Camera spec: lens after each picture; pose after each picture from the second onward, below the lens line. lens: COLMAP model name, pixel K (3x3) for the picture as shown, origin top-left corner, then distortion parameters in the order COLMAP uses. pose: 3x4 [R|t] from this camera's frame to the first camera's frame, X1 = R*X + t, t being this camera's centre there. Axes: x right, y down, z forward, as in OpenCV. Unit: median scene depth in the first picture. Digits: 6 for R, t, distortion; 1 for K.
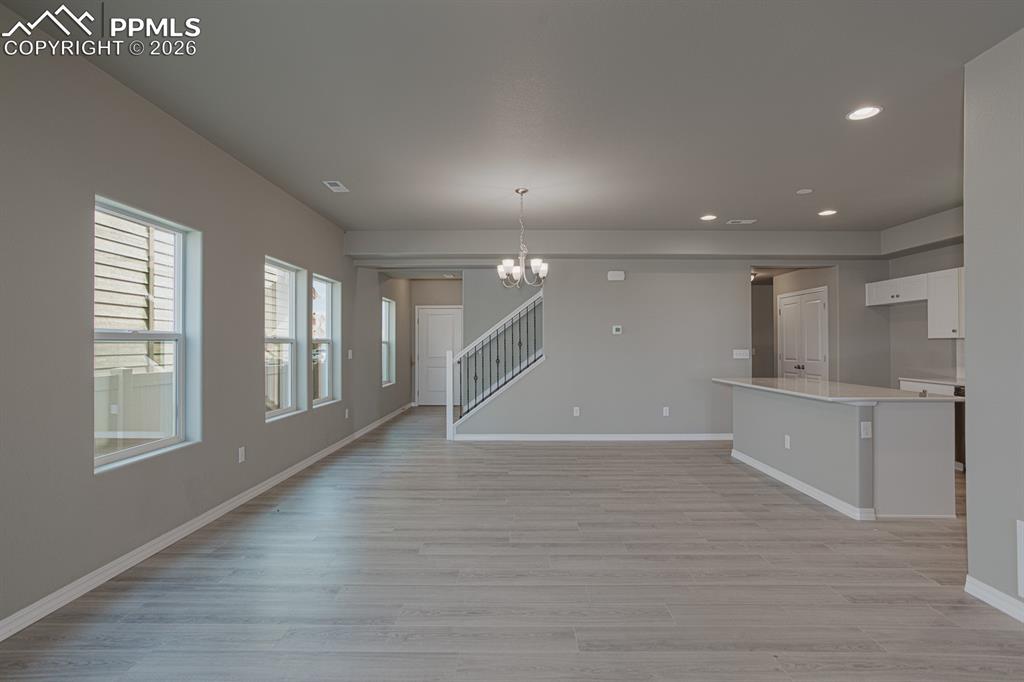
lens RADIAL K [[497.0, 0, 515.3], [0, 497.0, 342.6], [0, 0, 1]] dist [-0.005896, 0.005830]
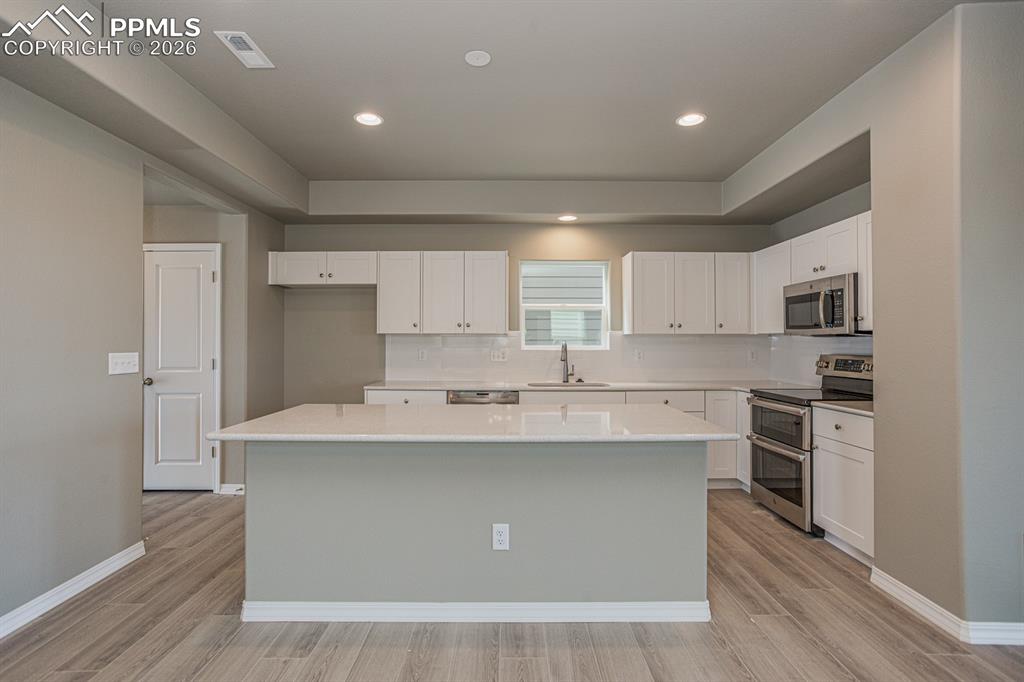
lens RADIAL K [[497.0, 0, 509.9], [0, 497.0, 343.7], [0, 0, 1]] dist [-0.005896, 0.005830]
pose [[0.007251, -0.004290, 0.999965, 0.040704], [-0.001066, 0.999990, 0.004298, 0.003915], [-0.999973, -0.001097, 0.007246, 0.779898]]
